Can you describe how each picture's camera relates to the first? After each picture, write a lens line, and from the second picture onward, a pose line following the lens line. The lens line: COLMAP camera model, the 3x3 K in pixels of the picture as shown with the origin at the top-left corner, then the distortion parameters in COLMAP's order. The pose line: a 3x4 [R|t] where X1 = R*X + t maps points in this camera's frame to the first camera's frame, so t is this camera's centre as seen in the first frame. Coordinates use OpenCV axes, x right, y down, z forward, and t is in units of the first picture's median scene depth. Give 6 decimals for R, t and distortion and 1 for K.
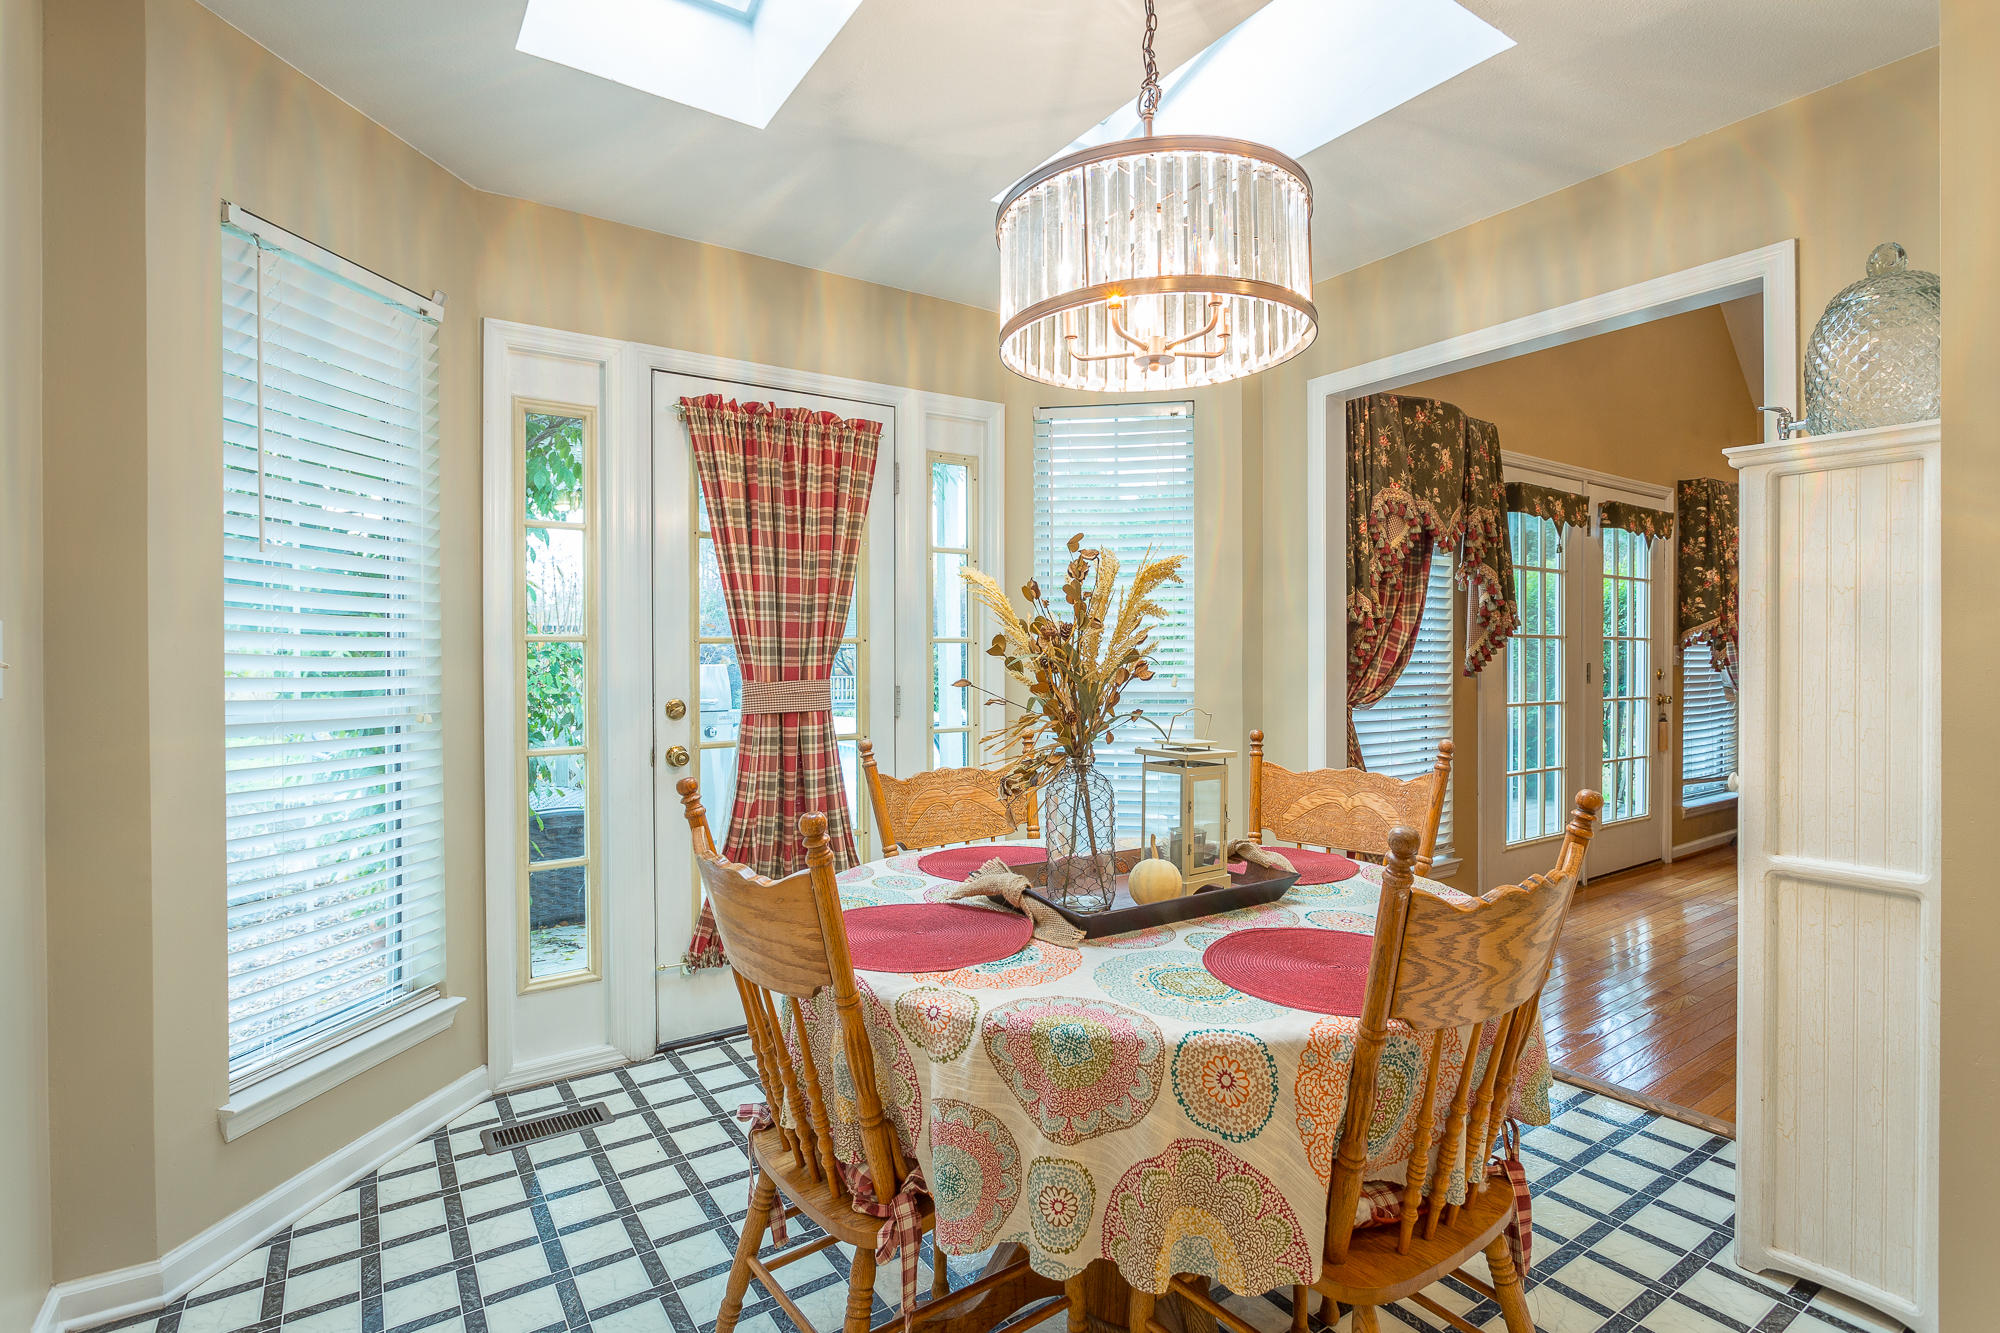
lens RADIAL K [[967.4, 0, 1003.0], [0, 967.4, 659.7], [0, 0, 1]] dist [-0.004963, -0.000594]
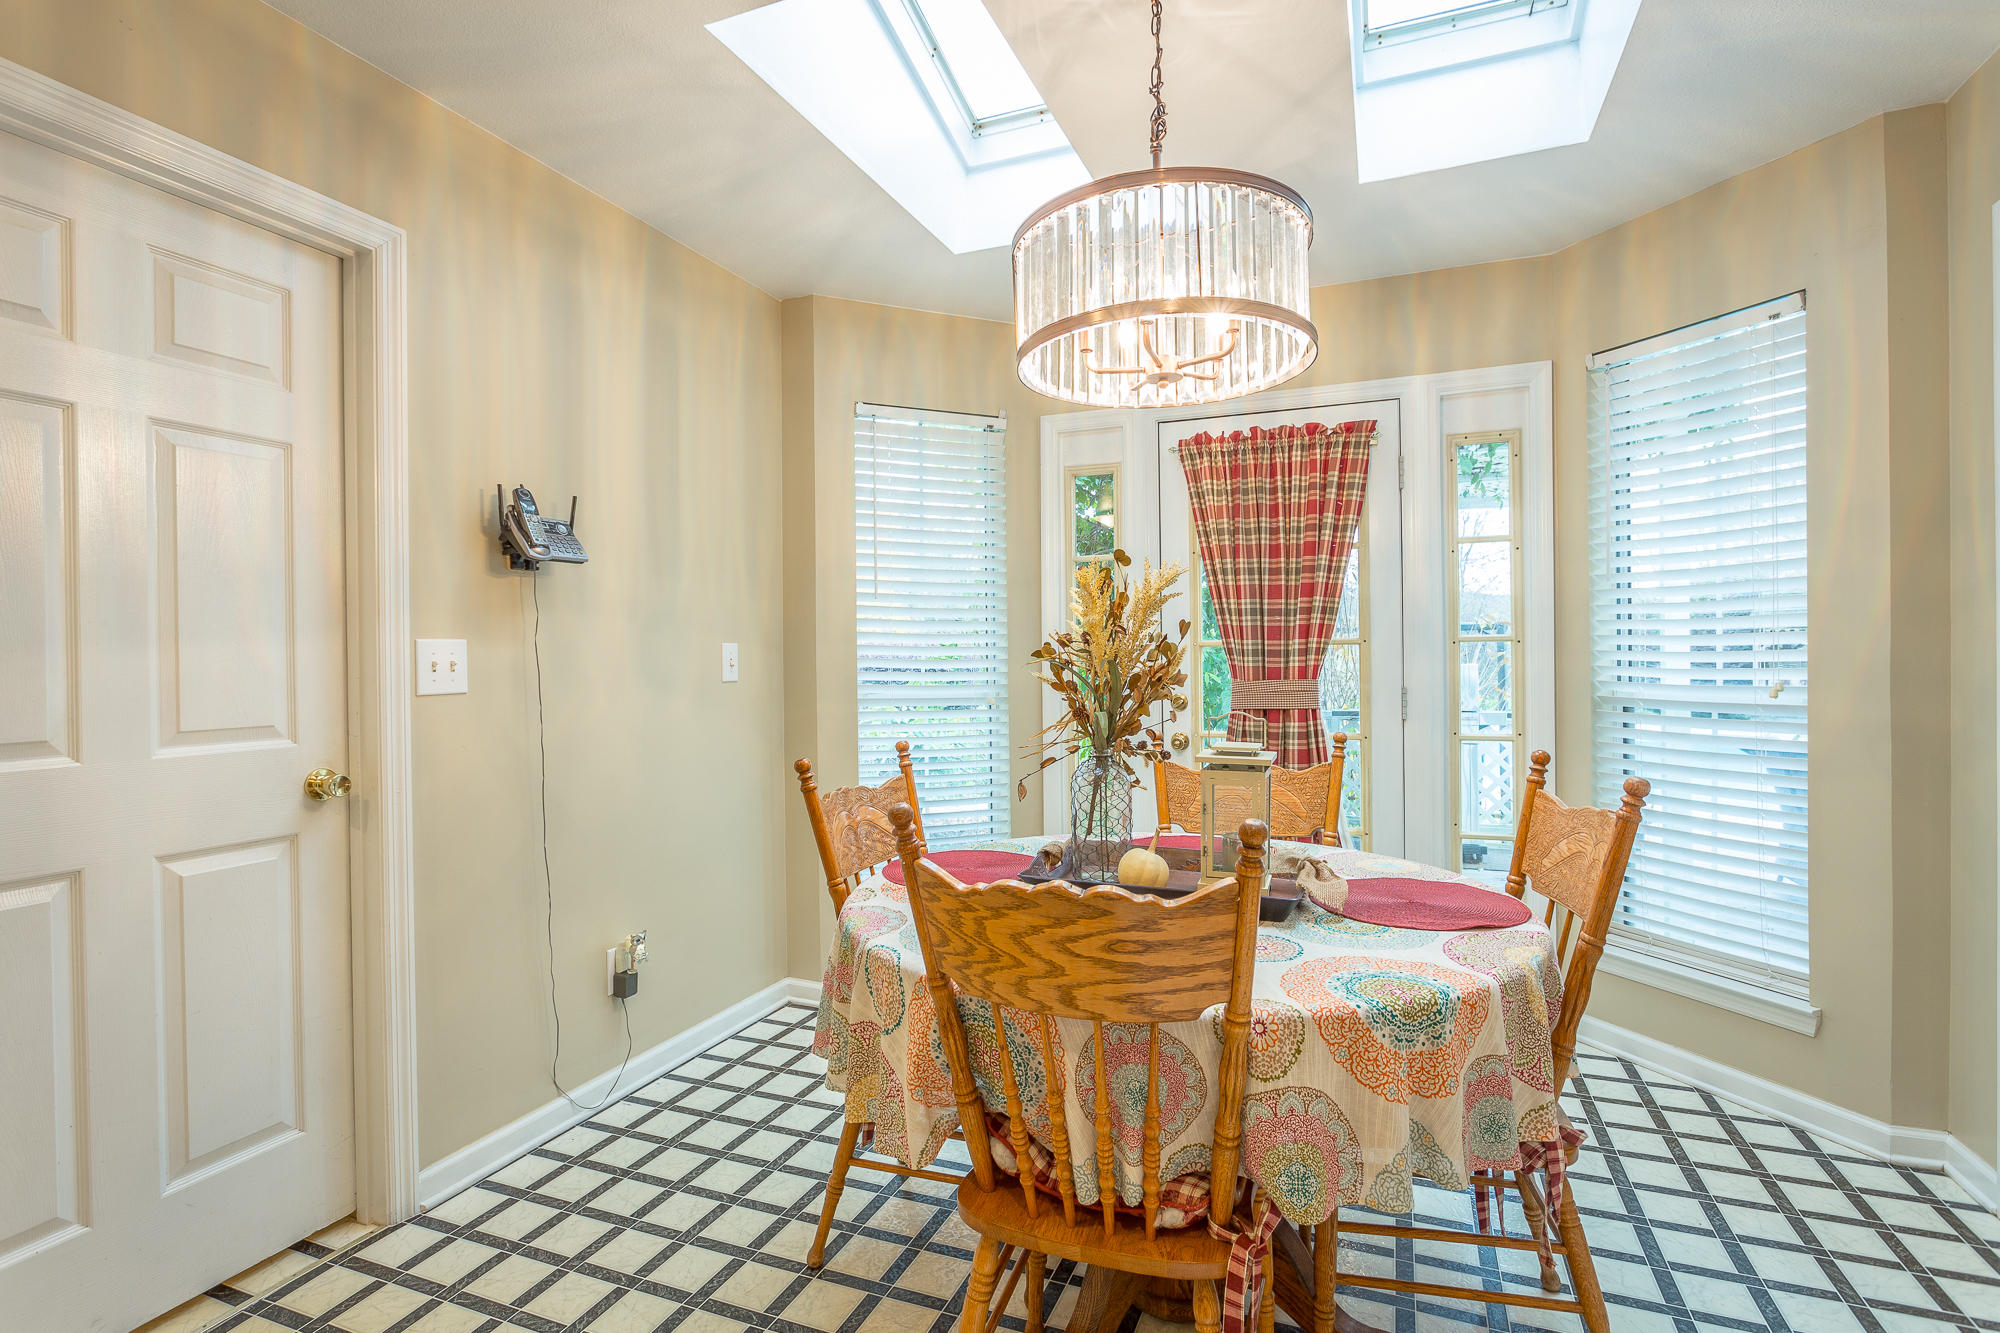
lens RADIAL K [[967.4, 0, 1006.2], [0, 967.4, 668.4], [0, 0, 1]] dist [-0.004963, -0.000594]
pose [[0.569352, 0.008388, -0.822051, 0.503466], [0.005634, 0.999885, 0.014105, -0.008131], [0.822074, -0.012662, 0.569240, 0.134743]]
